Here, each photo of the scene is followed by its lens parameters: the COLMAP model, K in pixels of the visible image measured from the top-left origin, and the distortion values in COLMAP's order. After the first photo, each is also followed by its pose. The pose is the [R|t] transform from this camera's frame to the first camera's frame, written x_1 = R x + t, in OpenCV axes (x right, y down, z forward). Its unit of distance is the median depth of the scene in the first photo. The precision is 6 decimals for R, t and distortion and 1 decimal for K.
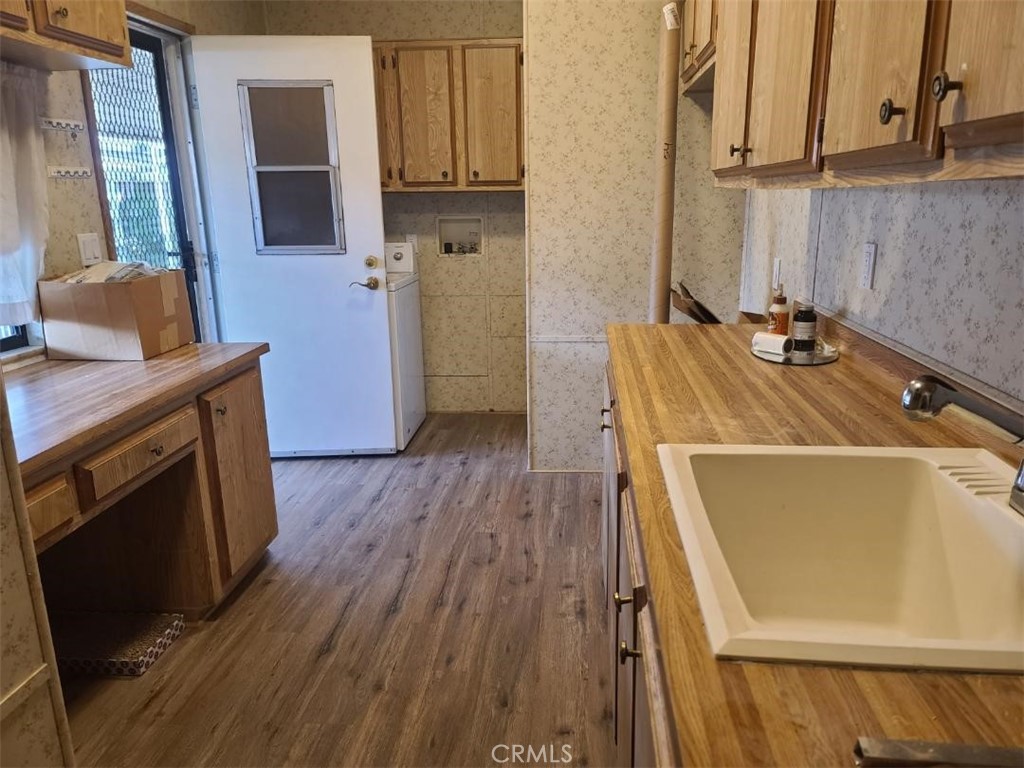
lens RADIAL K [[719.2, 0, 515.7], [0, 719.2, 412.7], [0, 0, 1]] dist [0.067182, -0.081691]
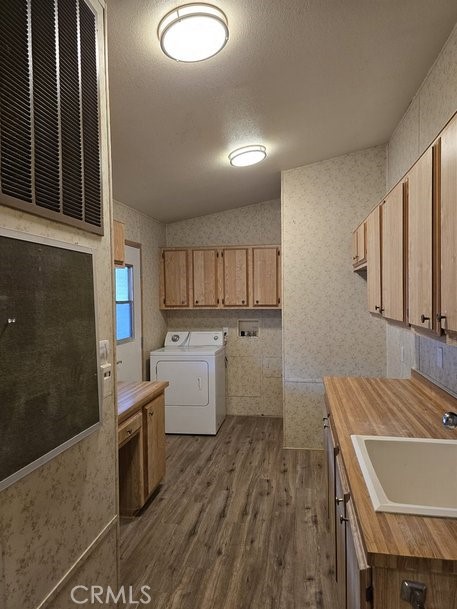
lens RADIAL K [[427.7, 0, 228.5], [0, 427.7, 304.5], [0, 0, 1]] dist [0.067182, -0.081691]
pose [[0.997477, 0.010817, -0.070164, -0.077300], [-0.027732, 0.969168, -0.244835, -0.009871], [0.065353, 0.246163, 0.967023, -0.358508]]
